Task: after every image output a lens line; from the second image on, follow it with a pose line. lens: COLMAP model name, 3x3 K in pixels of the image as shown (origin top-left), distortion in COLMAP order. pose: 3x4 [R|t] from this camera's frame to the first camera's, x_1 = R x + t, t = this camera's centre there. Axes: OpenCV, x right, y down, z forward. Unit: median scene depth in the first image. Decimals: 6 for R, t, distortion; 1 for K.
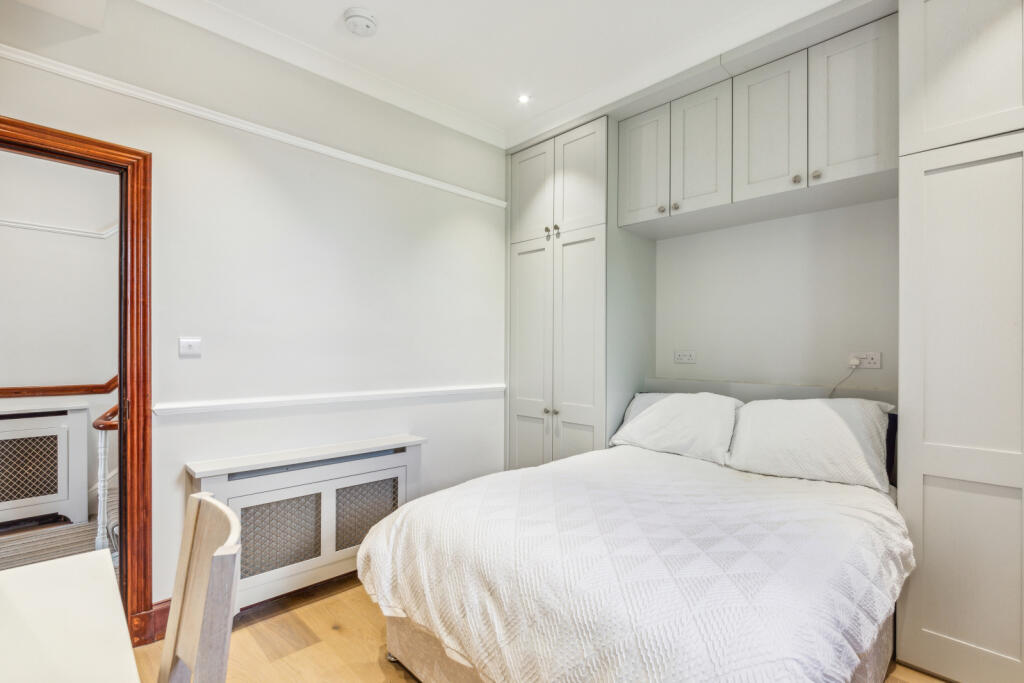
lens RADIAL K [[451.1, 0, 512.6], [0, 451.1, 352.0], [0, 0, 1]] dist [-0.000603, 0.000289]
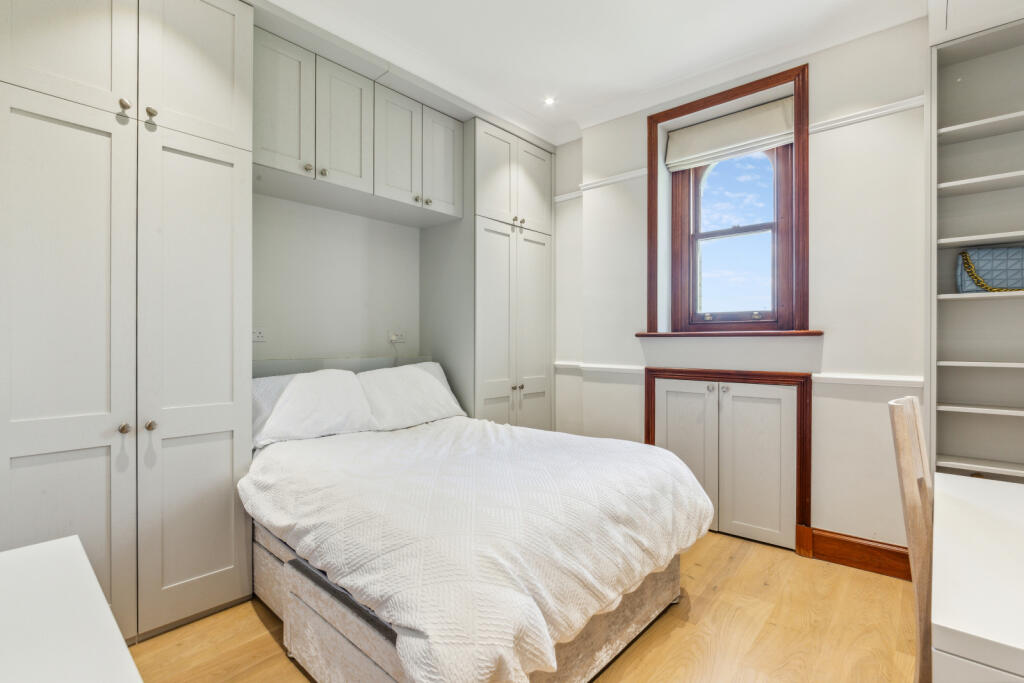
lens RADIAL K [[484.6, 0, 512.0], [0, 484.6, 341.5], [0, 0, 1]] dist [0.000055, 0.000086]
pose [[-0.074143, -0.026156, 0.996905, -0.678096], [-0.021041, 0.999474, 0.024658, -0.005624], [-0.997026, -0.019148, -0.074654, 0.683300]]
